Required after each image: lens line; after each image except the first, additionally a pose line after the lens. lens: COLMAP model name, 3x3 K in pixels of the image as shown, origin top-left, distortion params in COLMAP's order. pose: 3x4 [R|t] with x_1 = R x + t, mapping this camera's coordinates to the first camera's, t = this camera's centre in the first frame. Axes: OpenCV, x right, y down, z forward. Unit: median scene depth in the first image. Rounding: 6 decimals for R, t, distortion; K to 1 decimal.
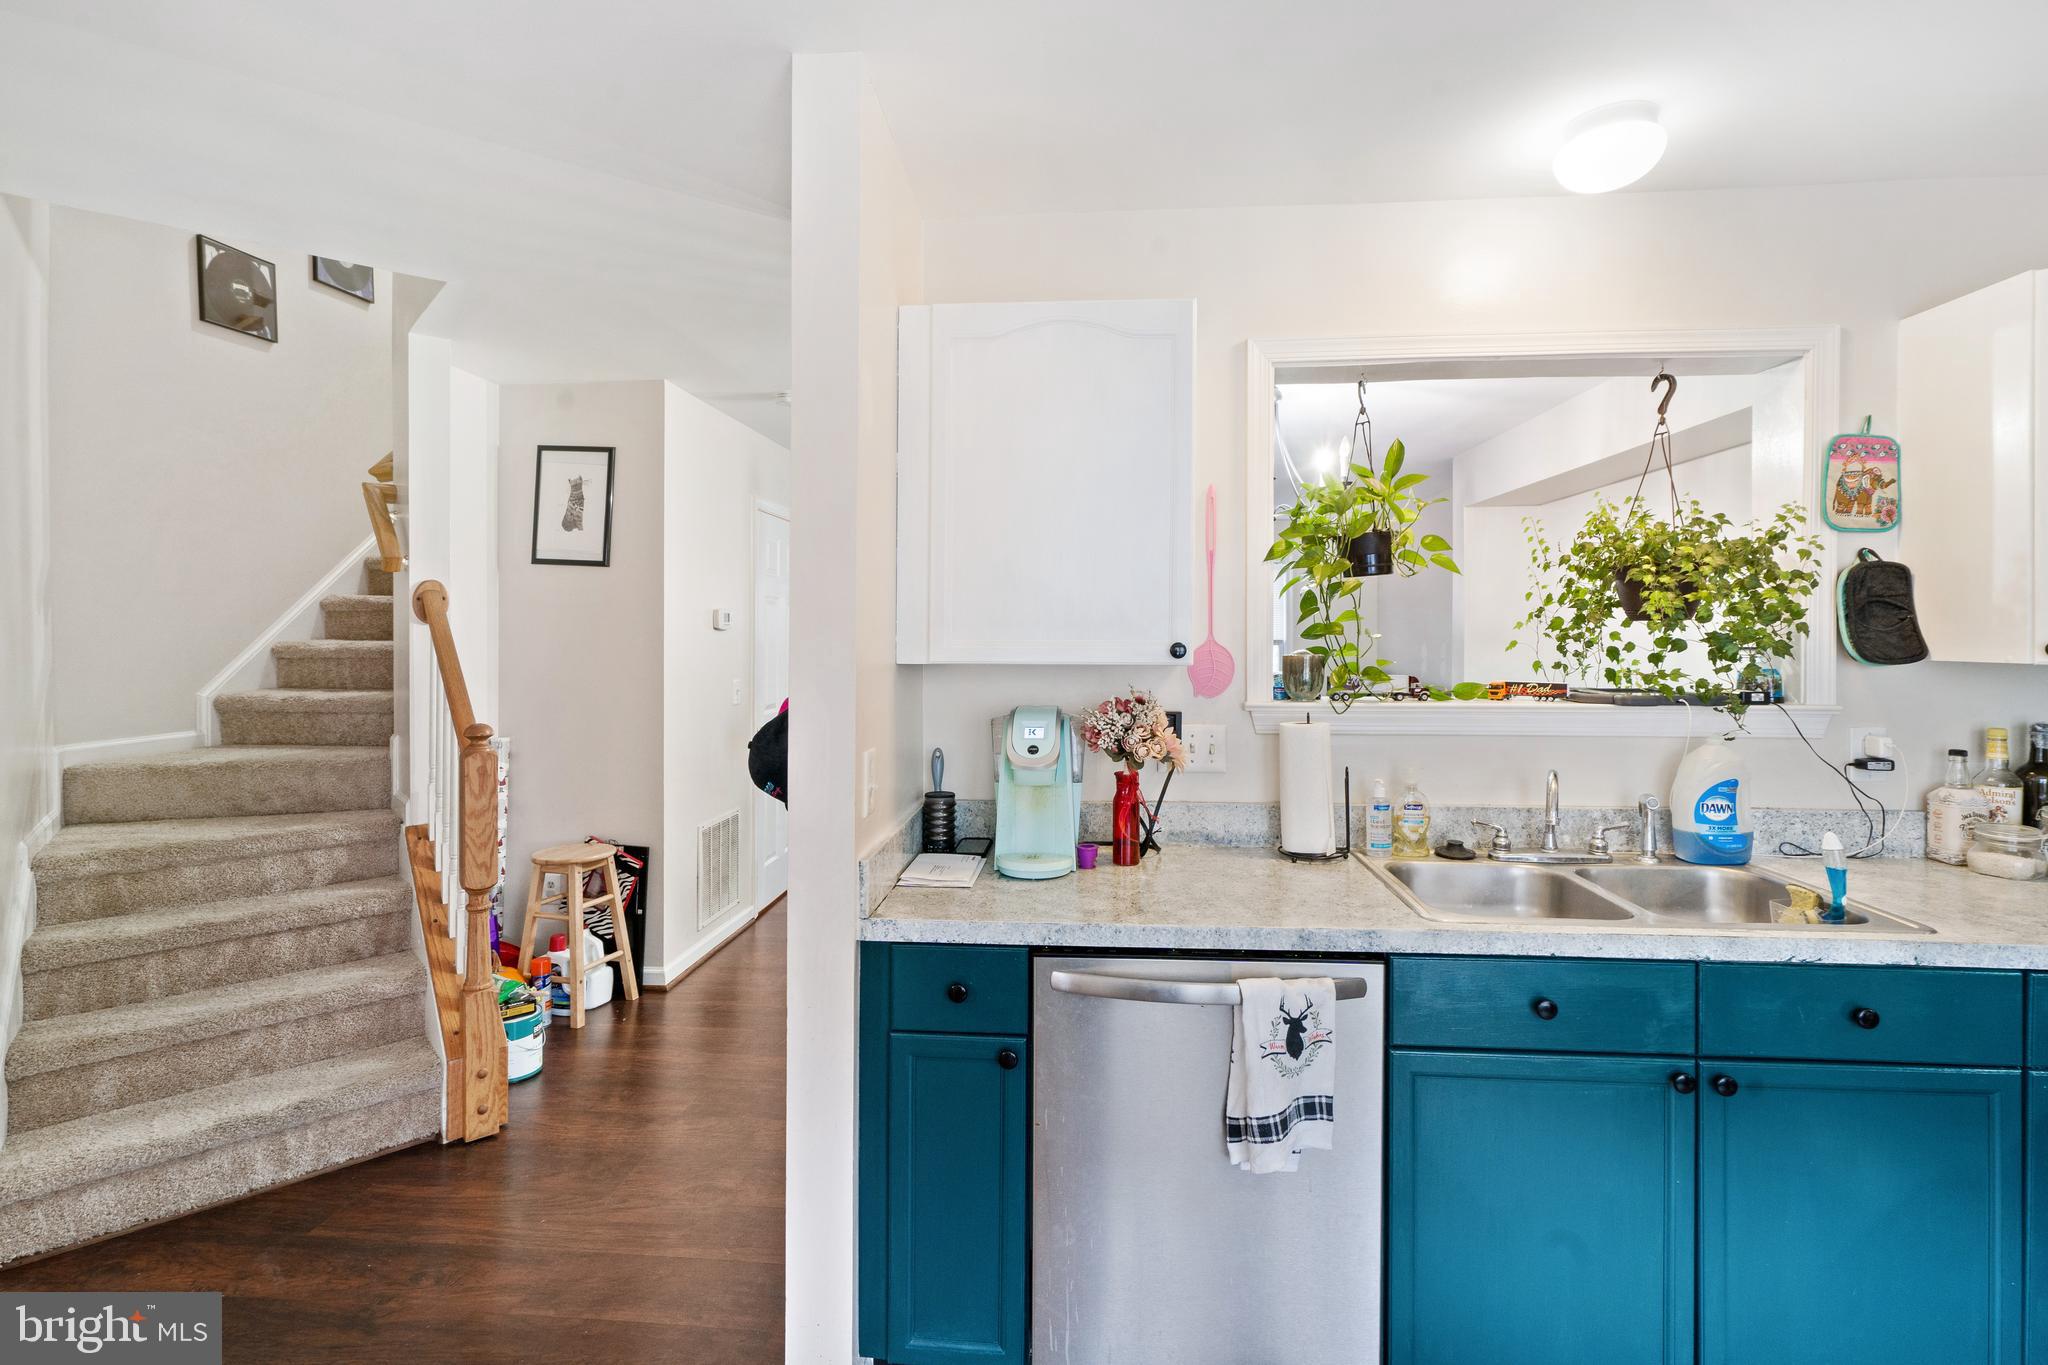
lens RADIAL K [[958.8, 0, 1014.5], [0, 958.8, 638.7], [0, 0, 1]] dist [-0.000289, 0.001361]
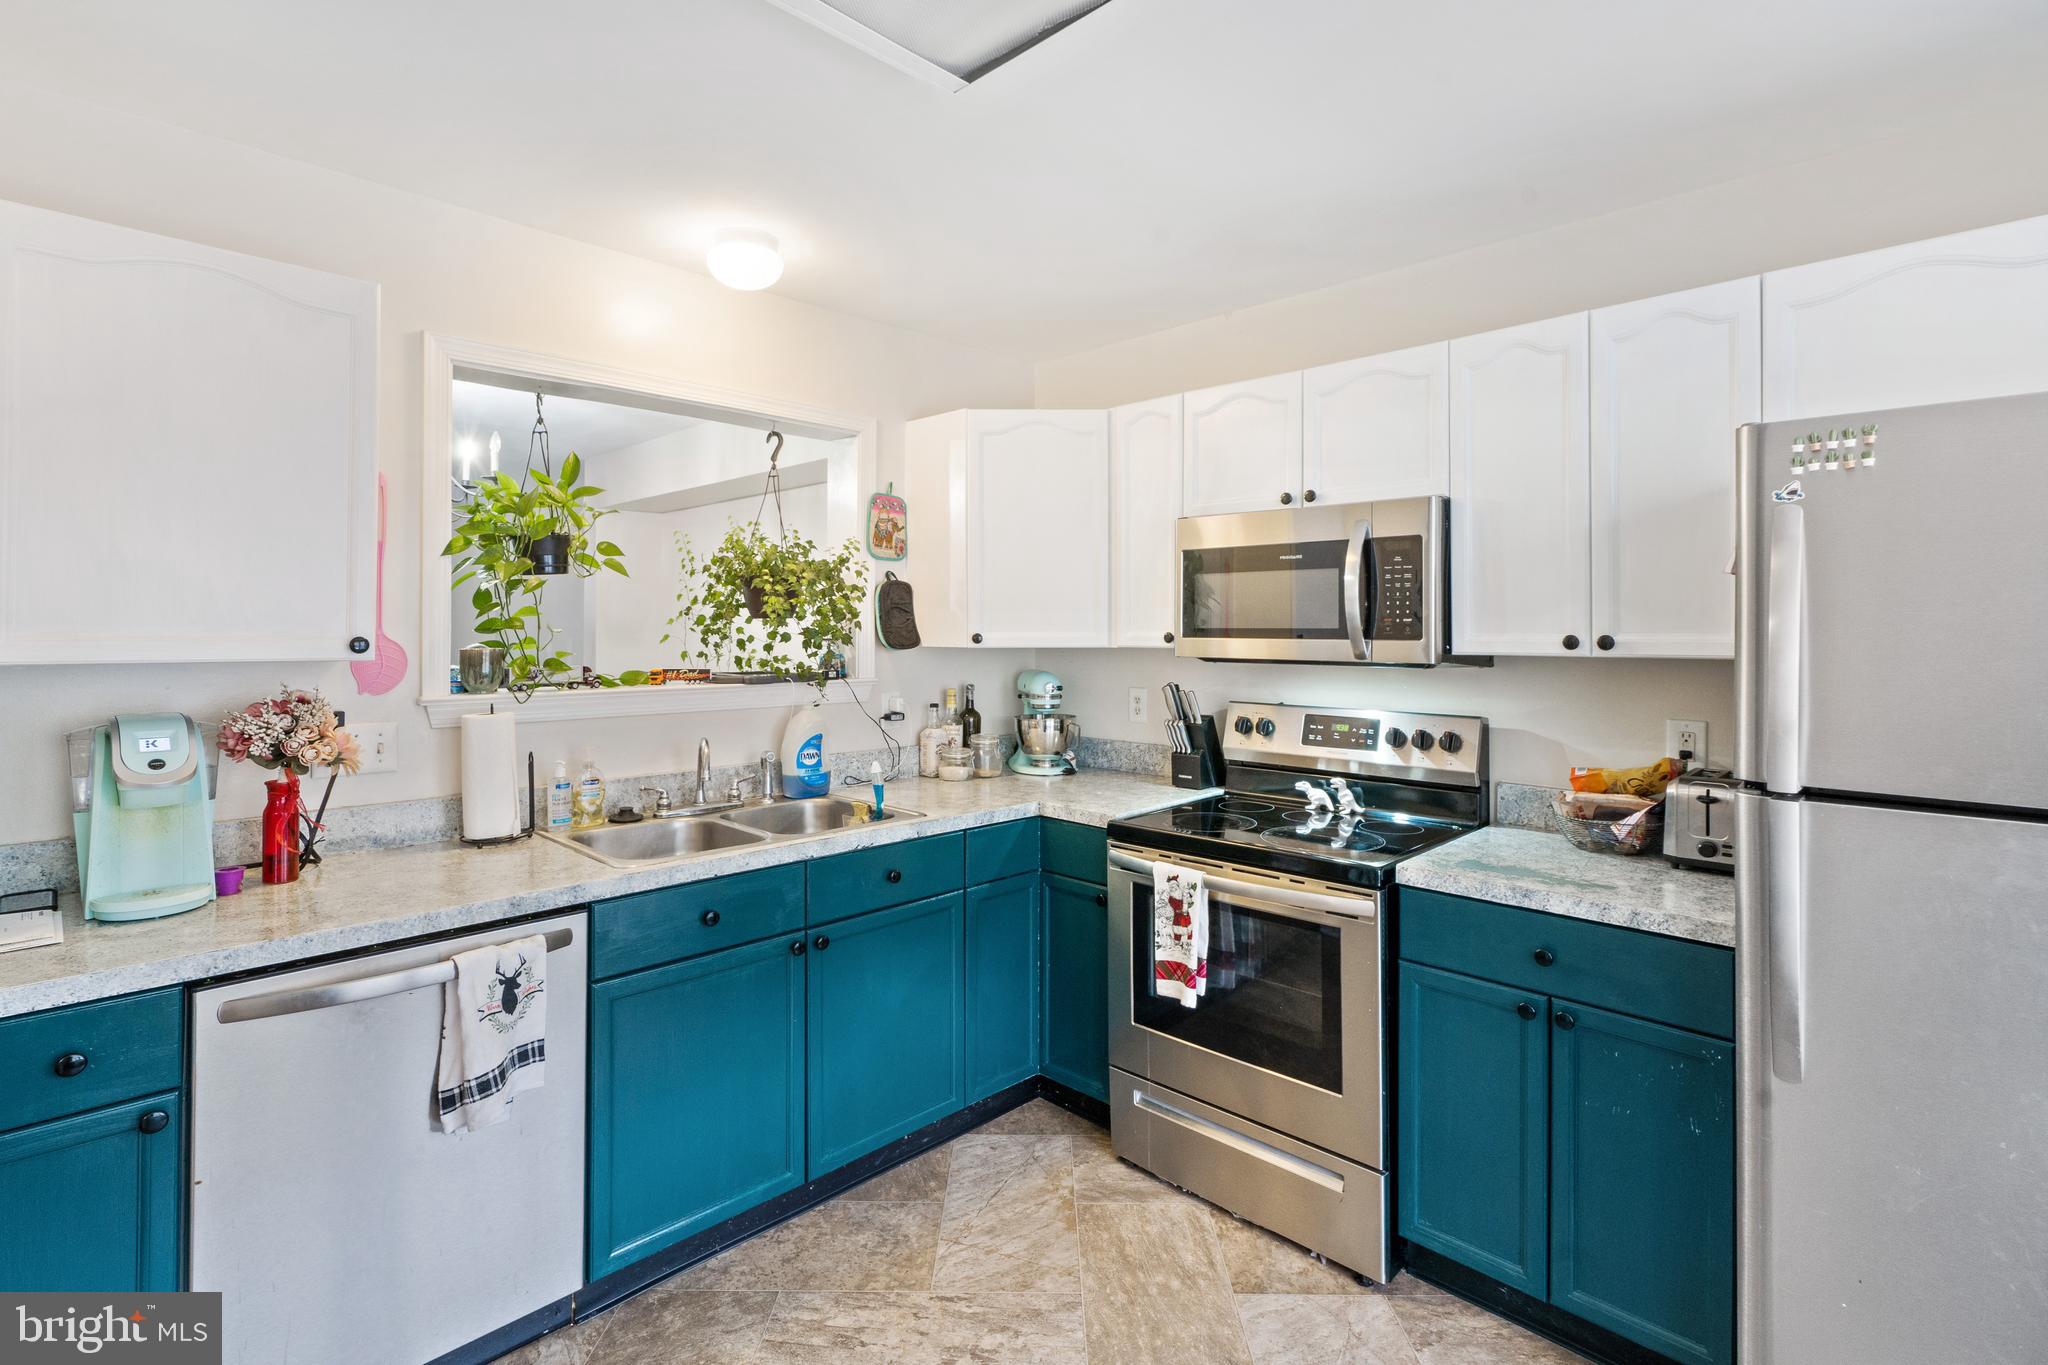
lens RADIAL K [[958.8, 0, 1014.5], [0, 958.8, 638.7], [0, 0, 1]] dist [-0.000289, 0.001361]
pose [[0.647015, -0.005660, 0.762456, -0.120623], [0.002471, 0.999983, 0.005325, 0.002392], [-0.762473, -0.001561, 0.647018, -0.107836]]
